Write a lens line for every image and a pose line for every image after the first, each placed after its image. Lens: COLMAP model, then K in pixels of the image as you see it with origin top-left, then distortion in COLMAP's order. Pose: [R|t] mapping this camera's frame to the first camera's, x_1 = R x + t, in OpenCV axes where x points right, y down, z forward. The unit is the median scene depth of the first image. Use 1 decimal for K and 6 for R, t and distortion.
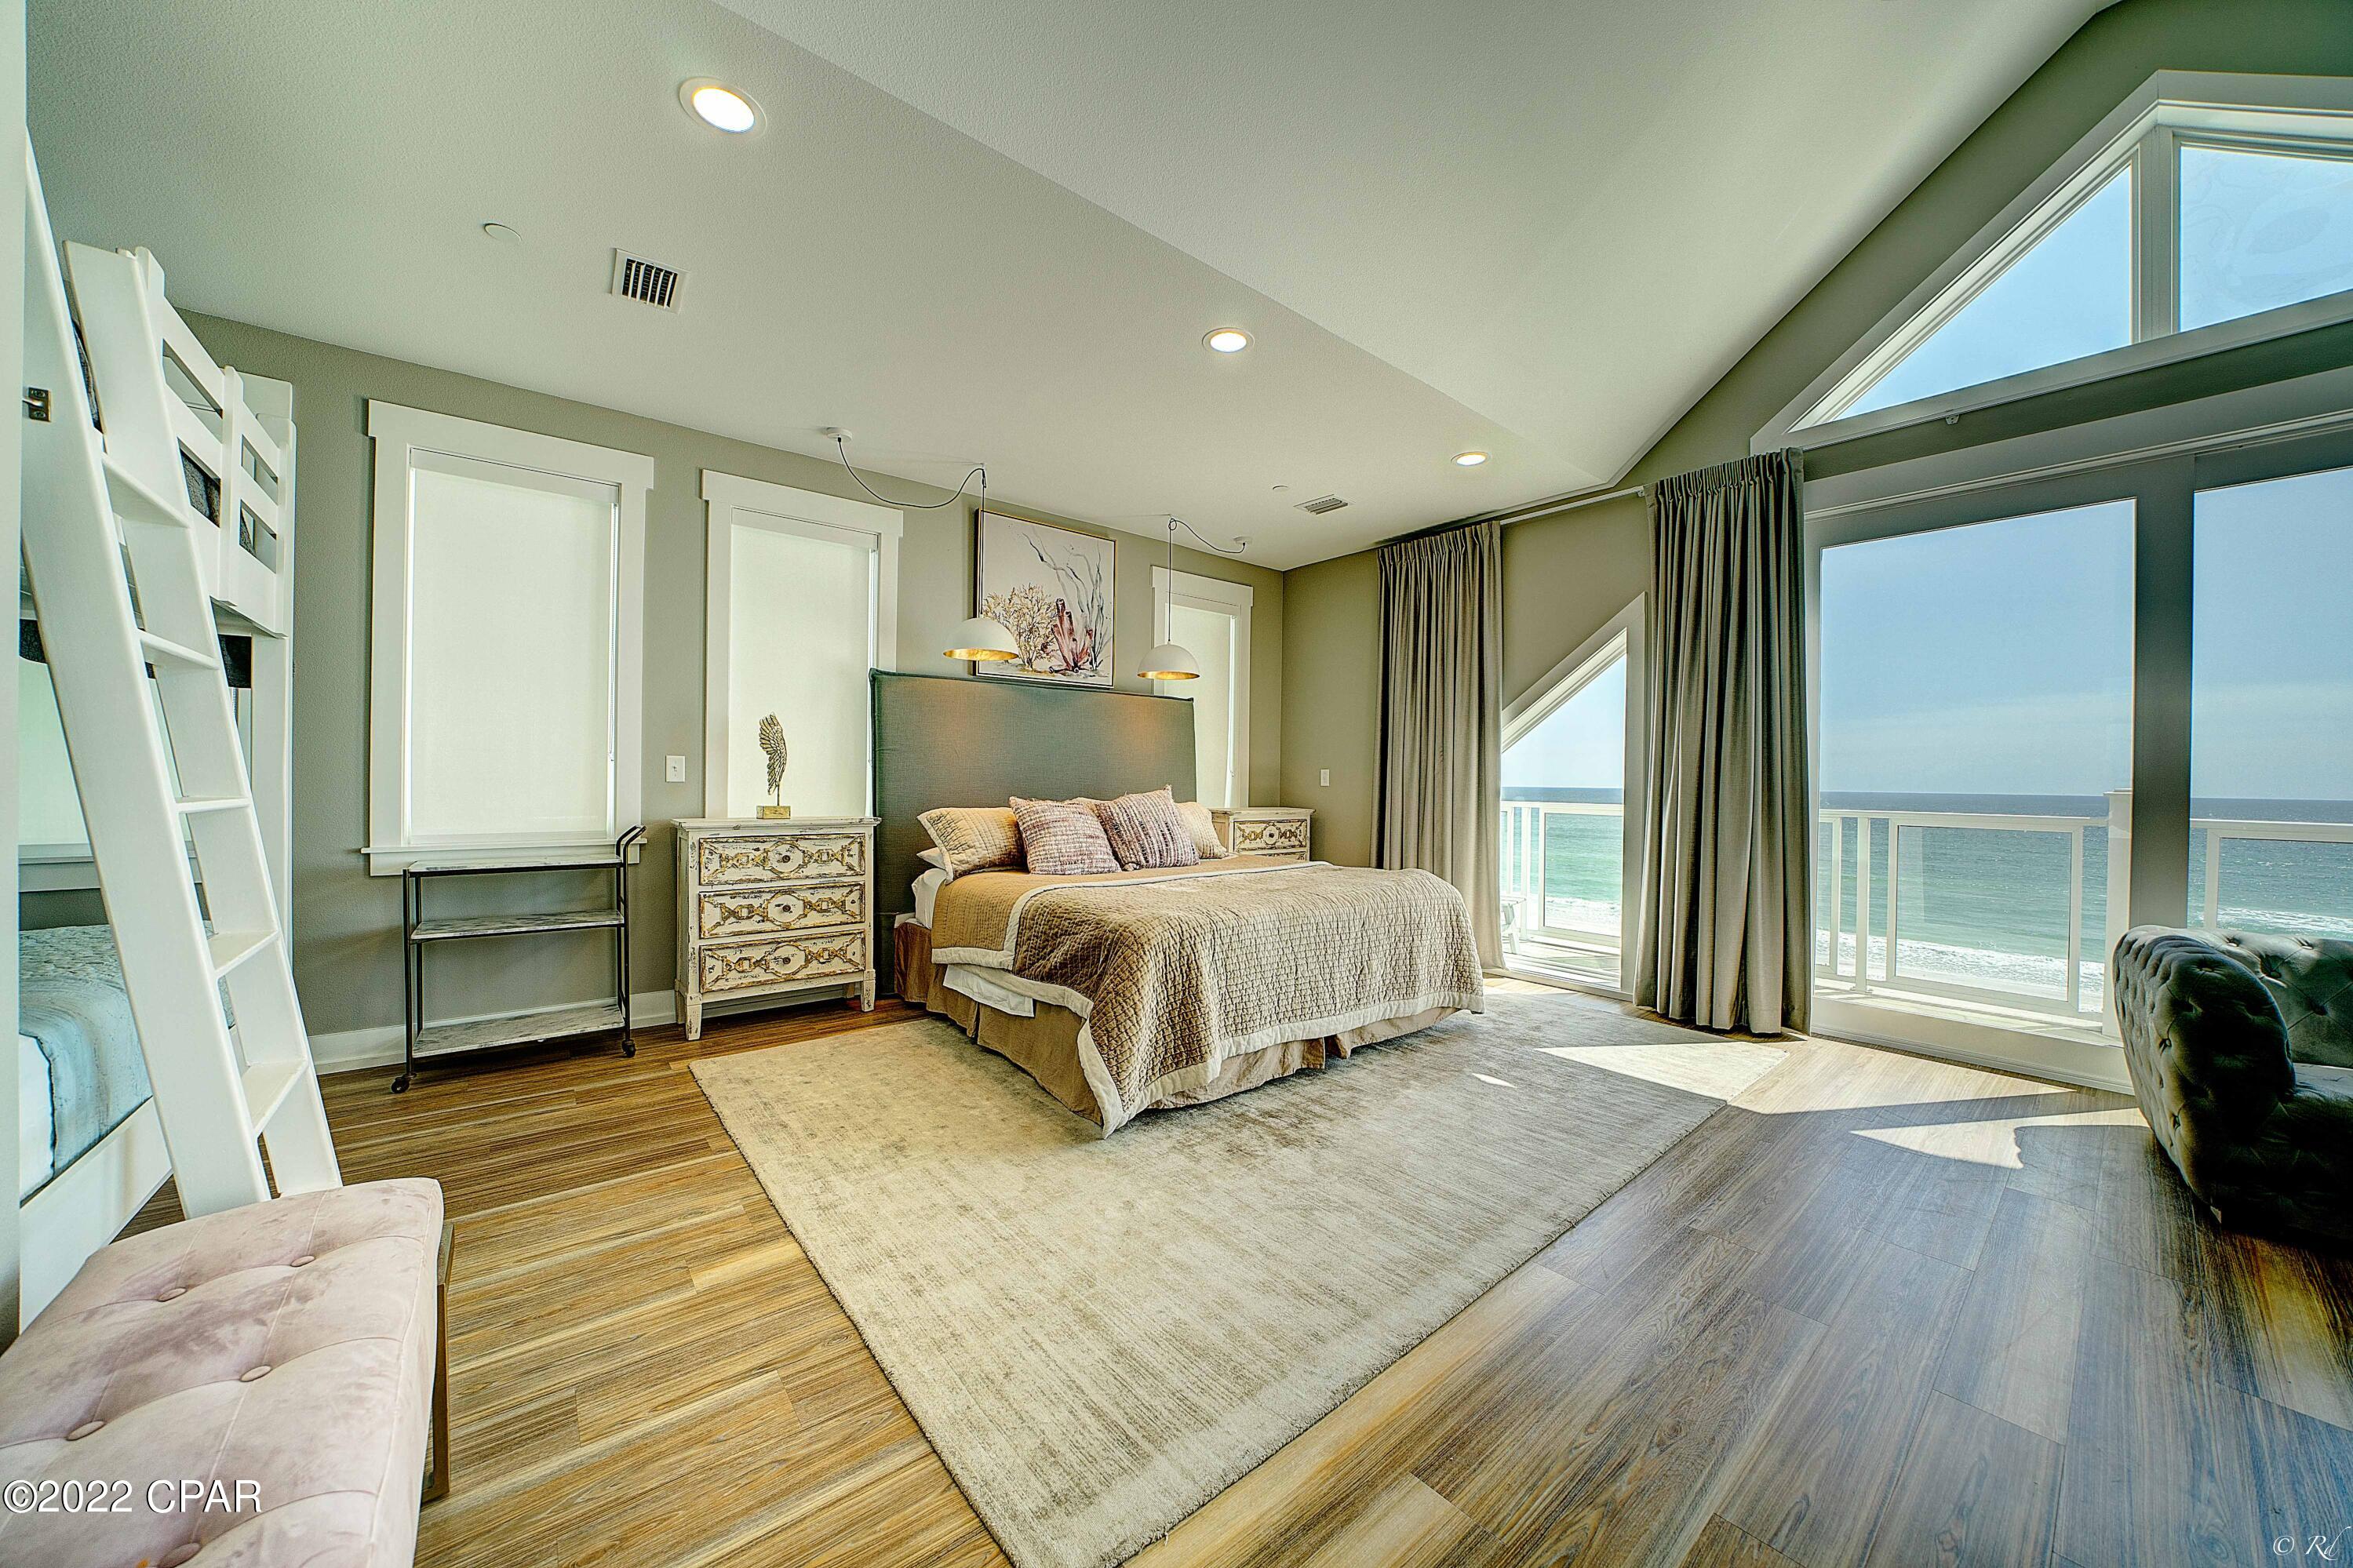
lens RADIAL K [[820.7, 0, 1162.6], [0, 820.7, 784.6], [0, 0, 1]] dist [-0.026589, 0.002966]
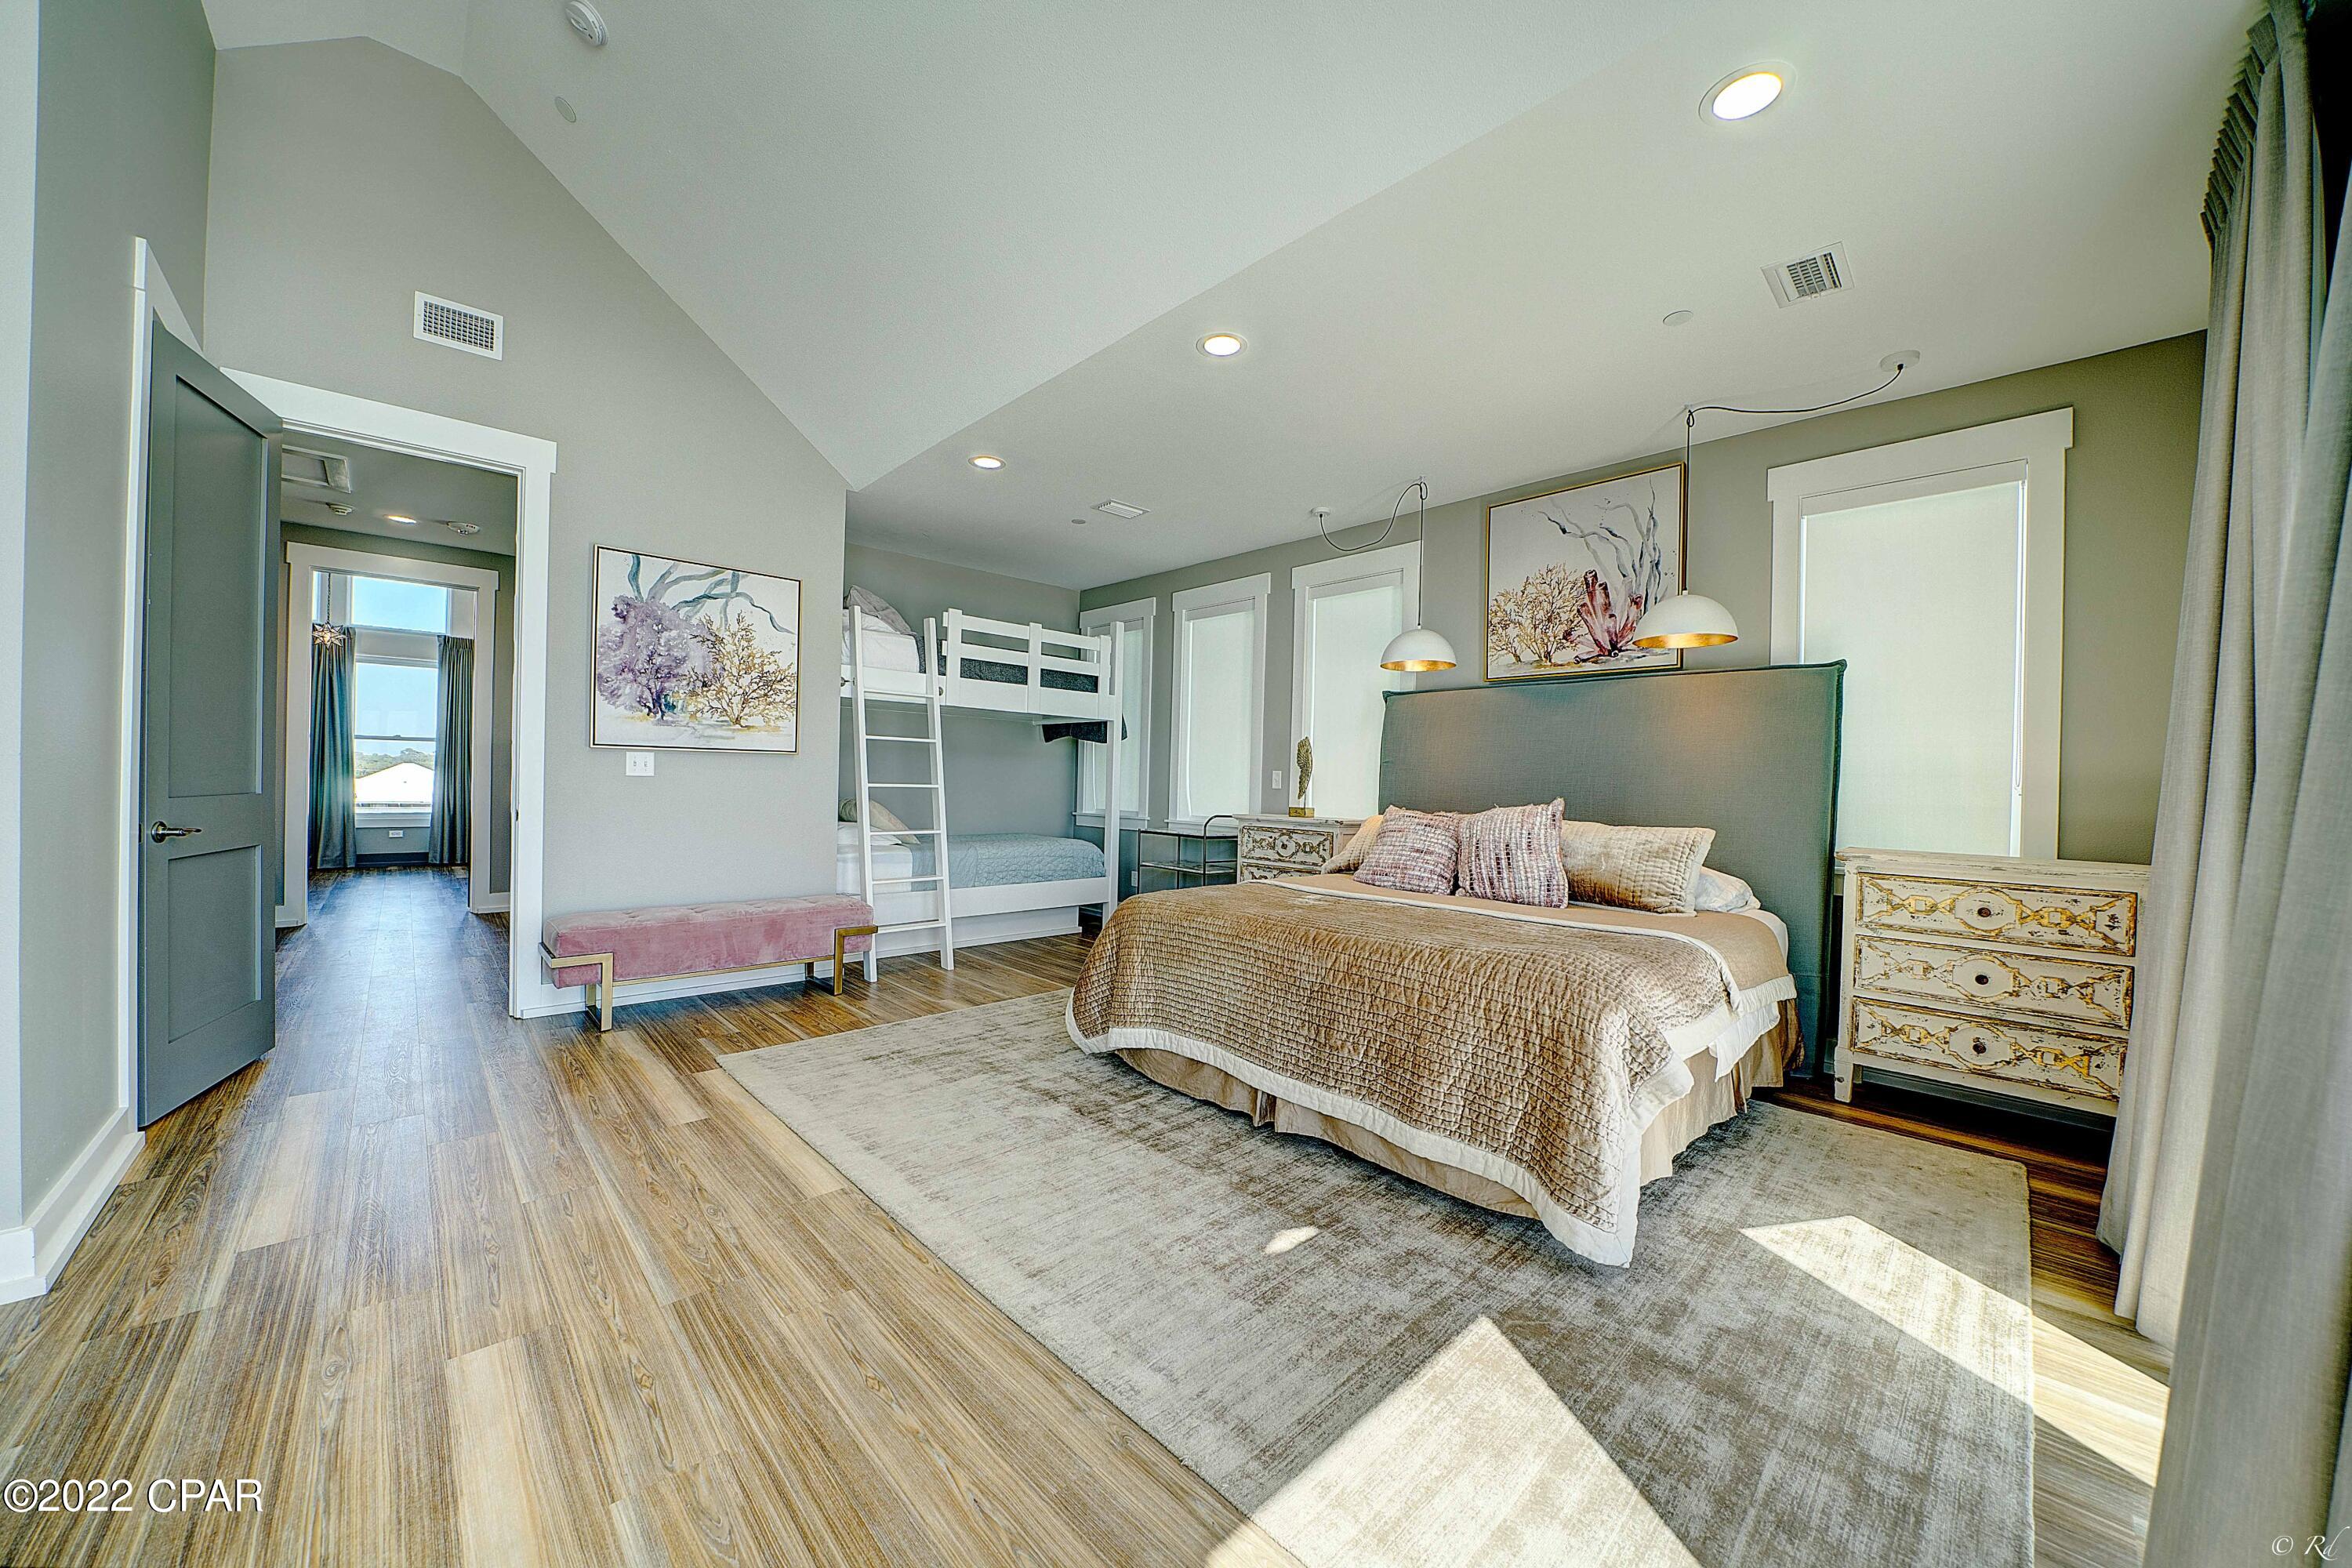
lens RADIAL K [[820.5, 0, 1162.1], [0, 820.5, 784.6], [0, 0, 1]] dist [-0.026589, 0.002966]
pose [[0.079877, -0.003300, -0.996799, 0.667191], [-0.030969, 0.999504, -0.005791, 0.003443], [0.996324, 0.031333, 0.079735, 0.537641]]
